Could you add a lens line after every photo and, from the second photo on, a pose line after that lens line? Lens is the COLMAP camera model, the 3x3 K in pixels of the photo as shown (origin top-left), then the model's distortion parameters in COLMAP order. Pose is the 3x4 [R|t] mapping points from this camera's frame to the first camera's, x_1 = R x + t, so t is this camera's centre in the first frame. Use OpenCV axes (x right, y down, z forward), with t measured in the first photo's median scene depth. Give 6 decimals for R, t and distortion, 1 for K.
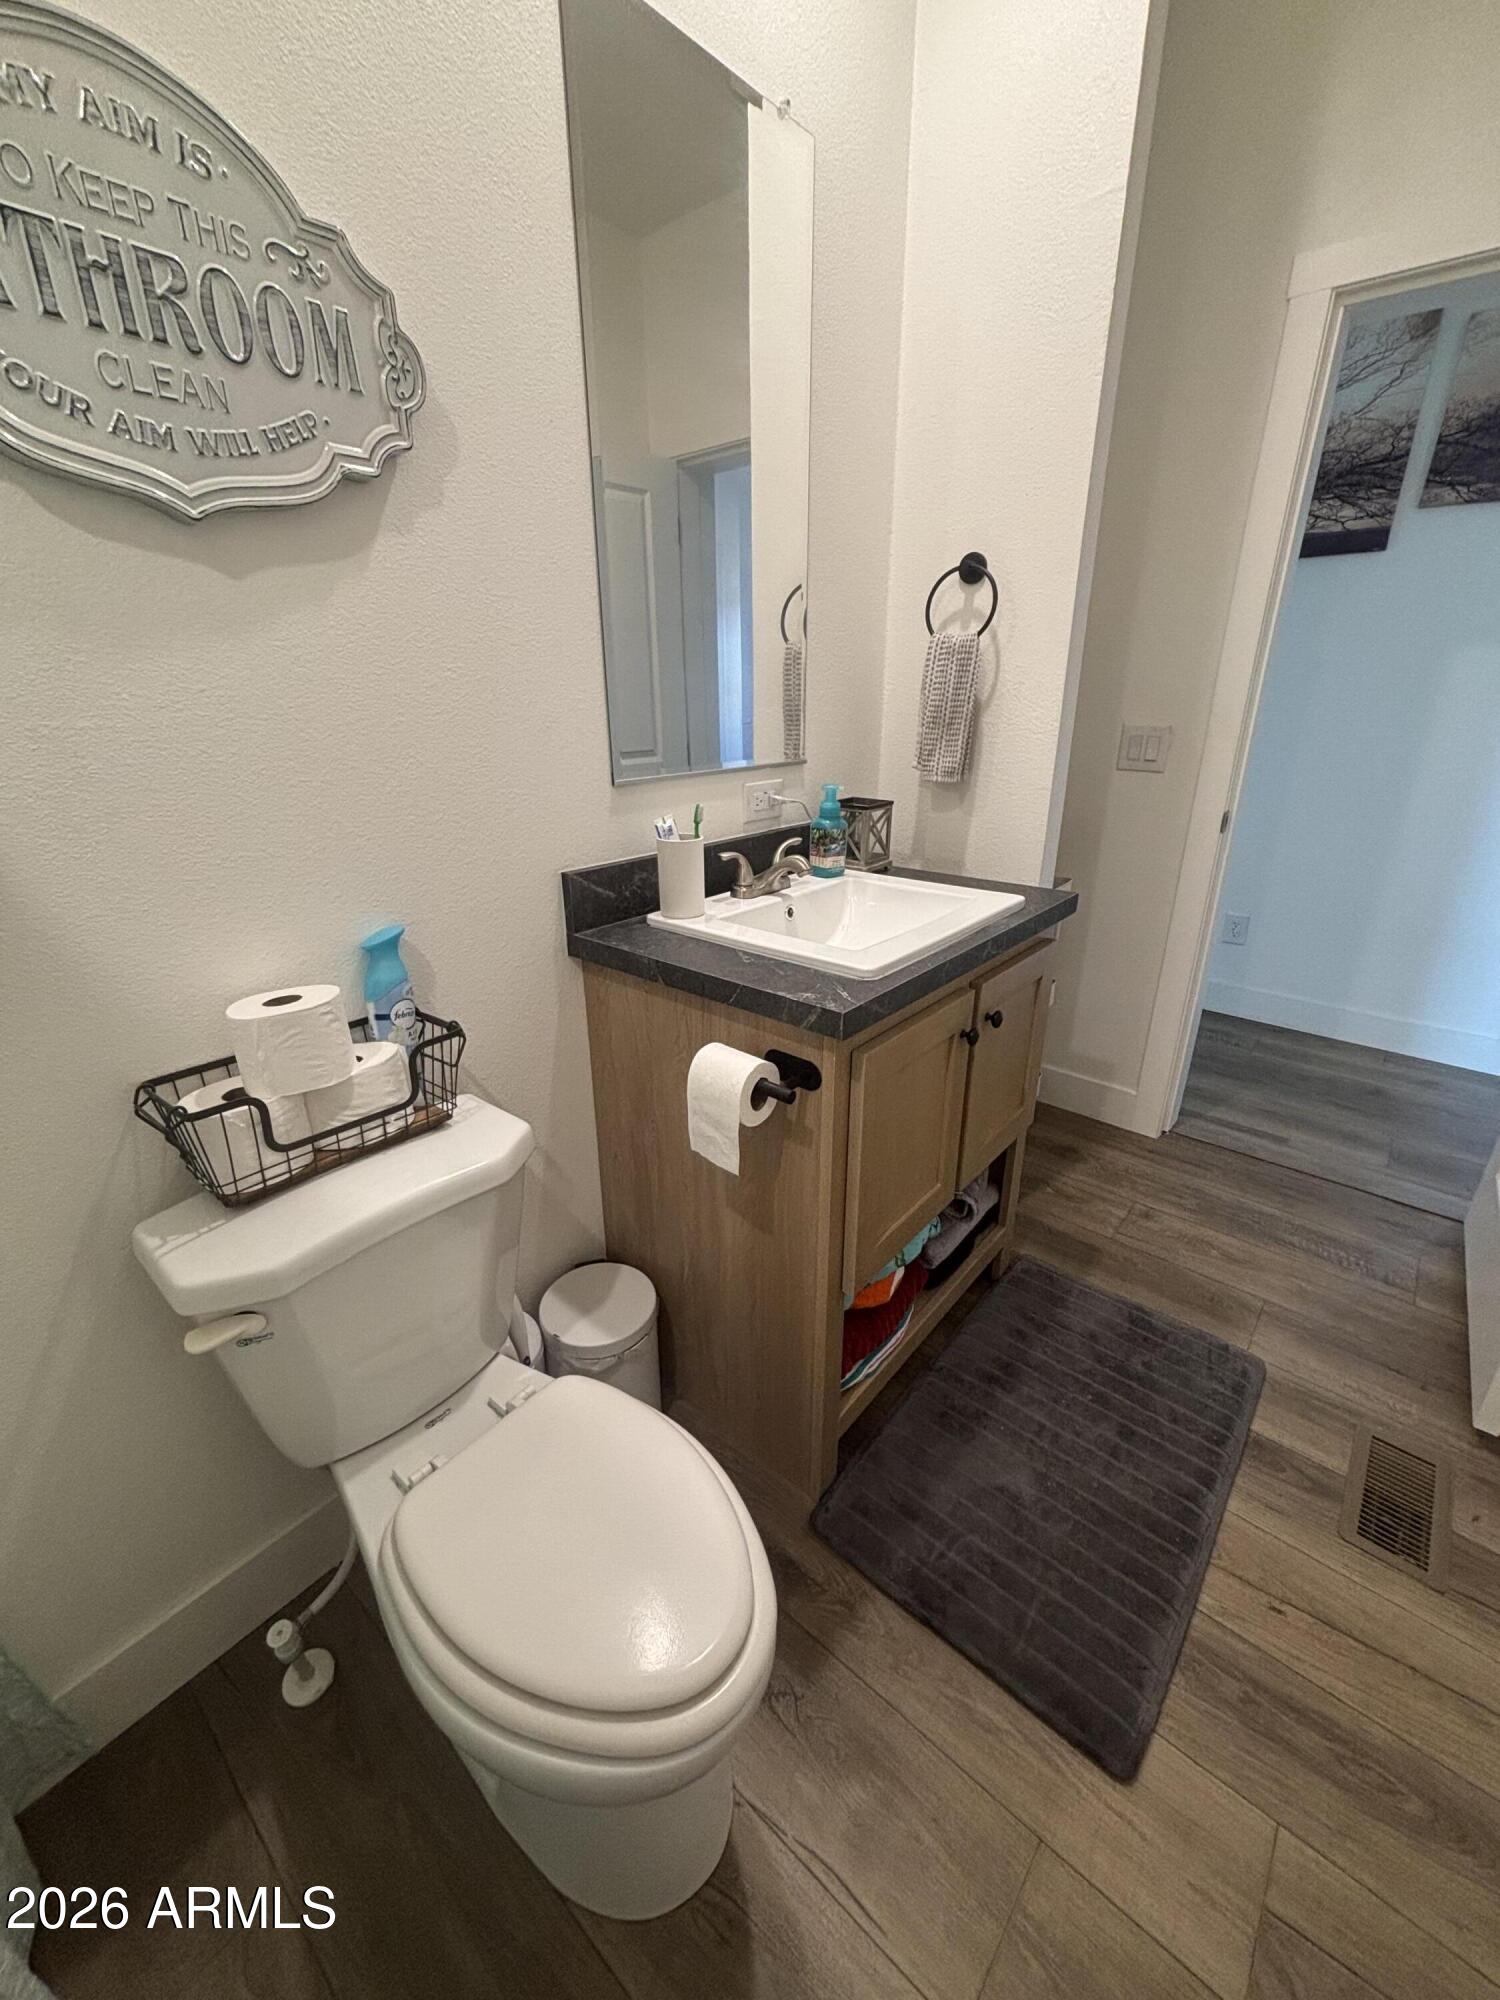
lens RADIAL K [[801.3, 0, 754.6], [0, 801.3, 993.6], [0, 0, 1]] dist [-0.001761, 0.000100]
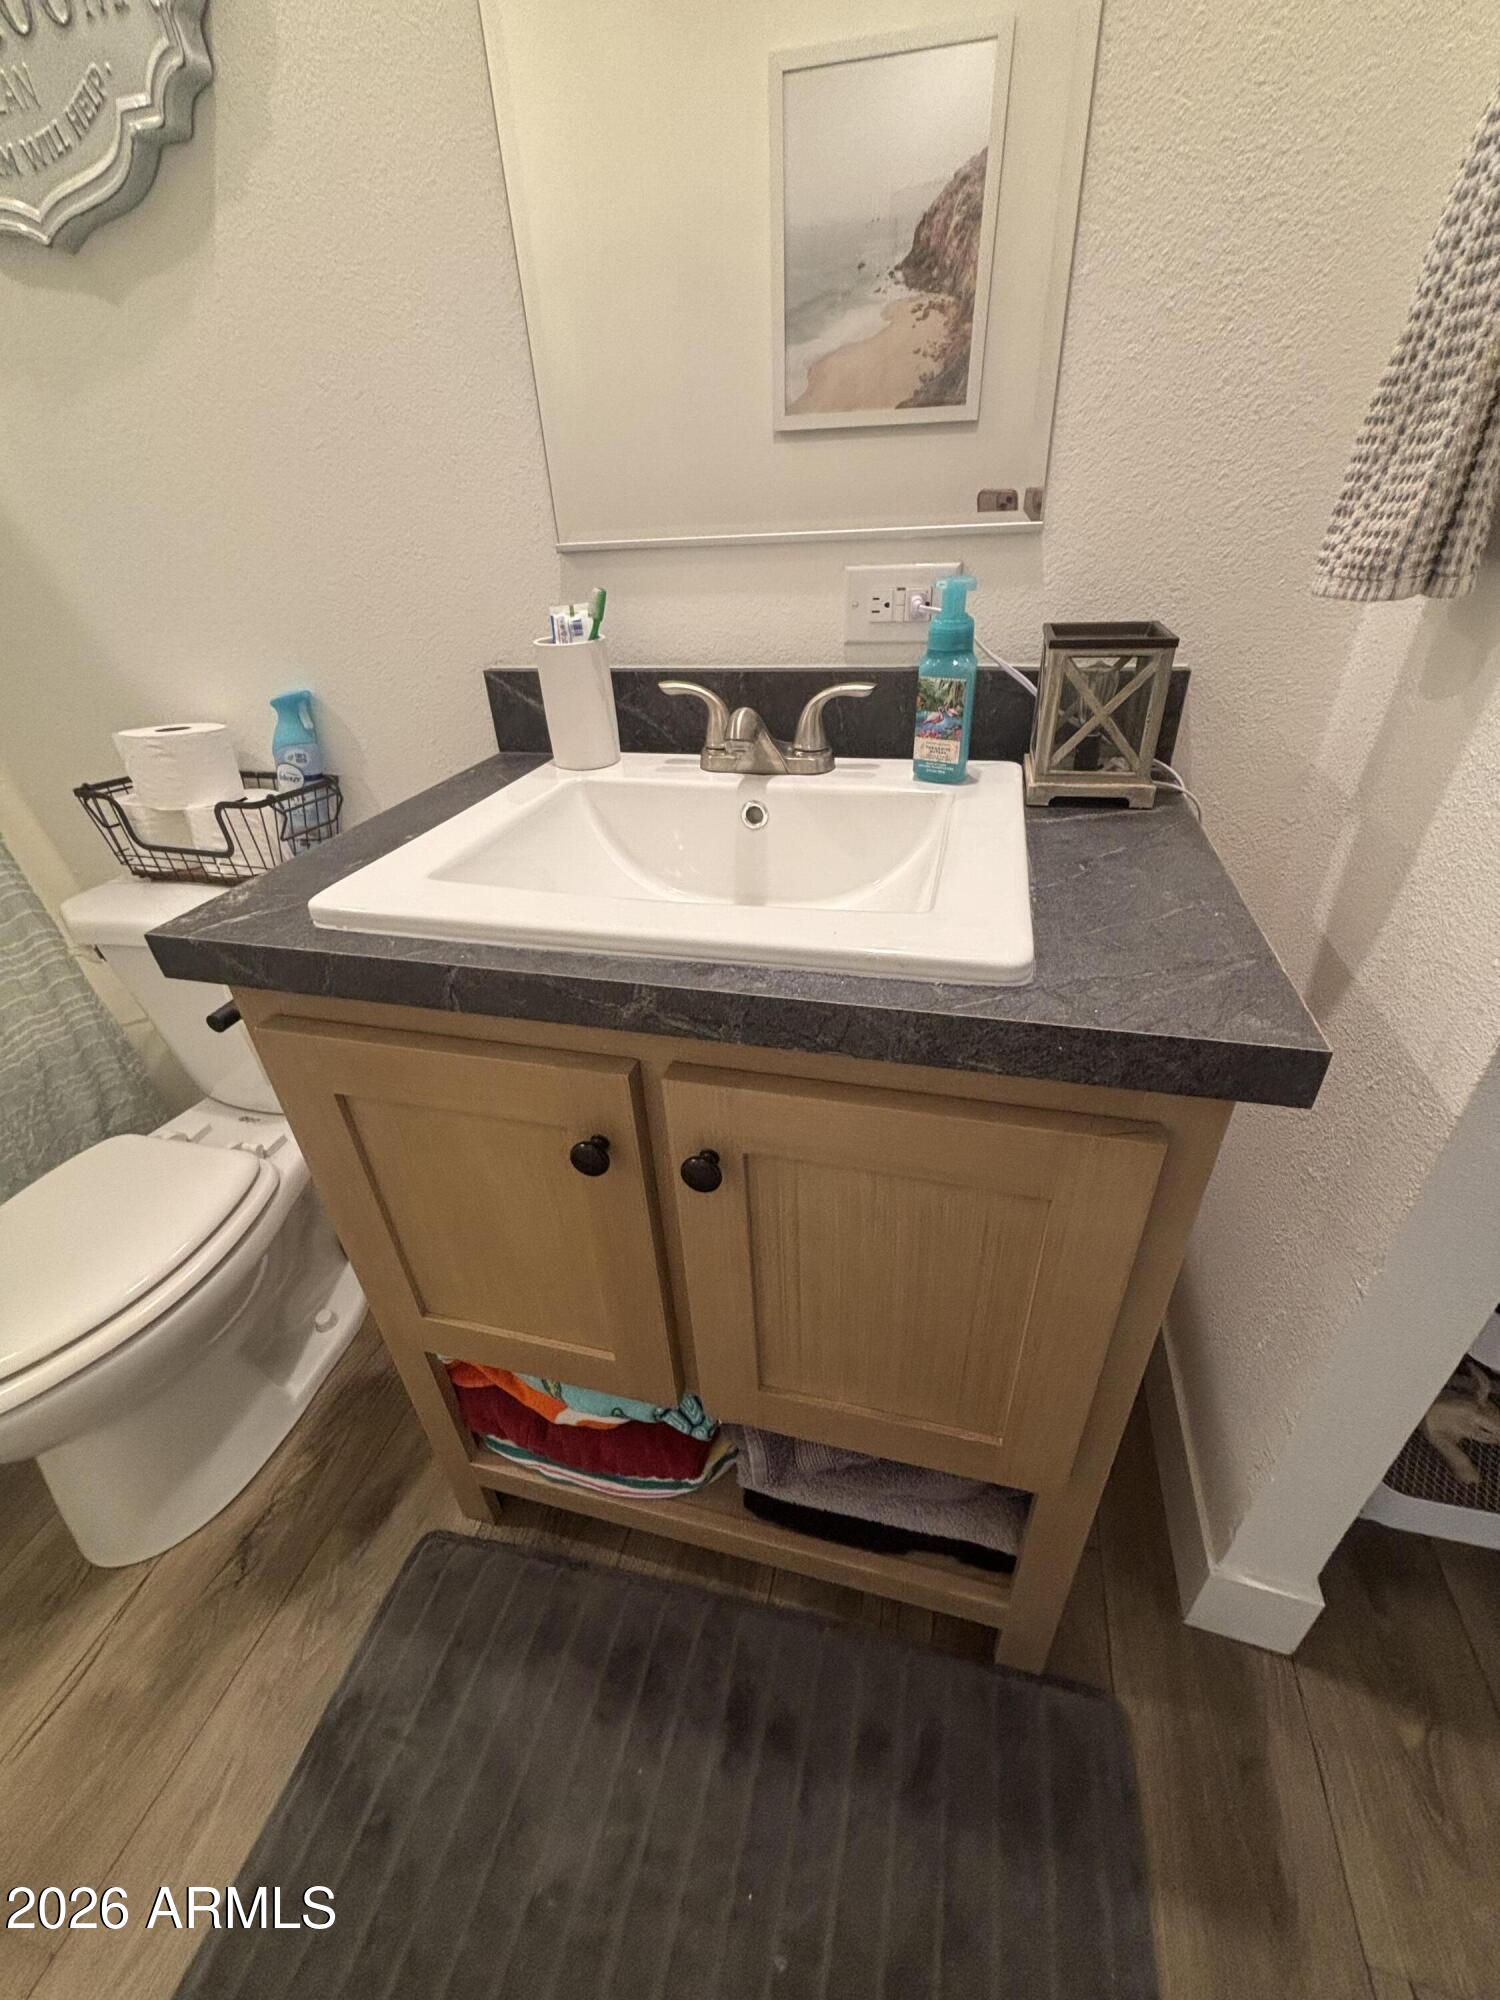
lens RADIAL K [[801.3, 0, 754.6], [0, 801.3, 993.6], [0, 0, 1]] dist [-0.001761, 0.000100]
pose [[0.431099, 0.451763, -0.781066, 0.862093], [-0.280156, 0.889868, 0.360066, -0.304909], [0.857710, 0.063596, 0.510186, 1.148109]]
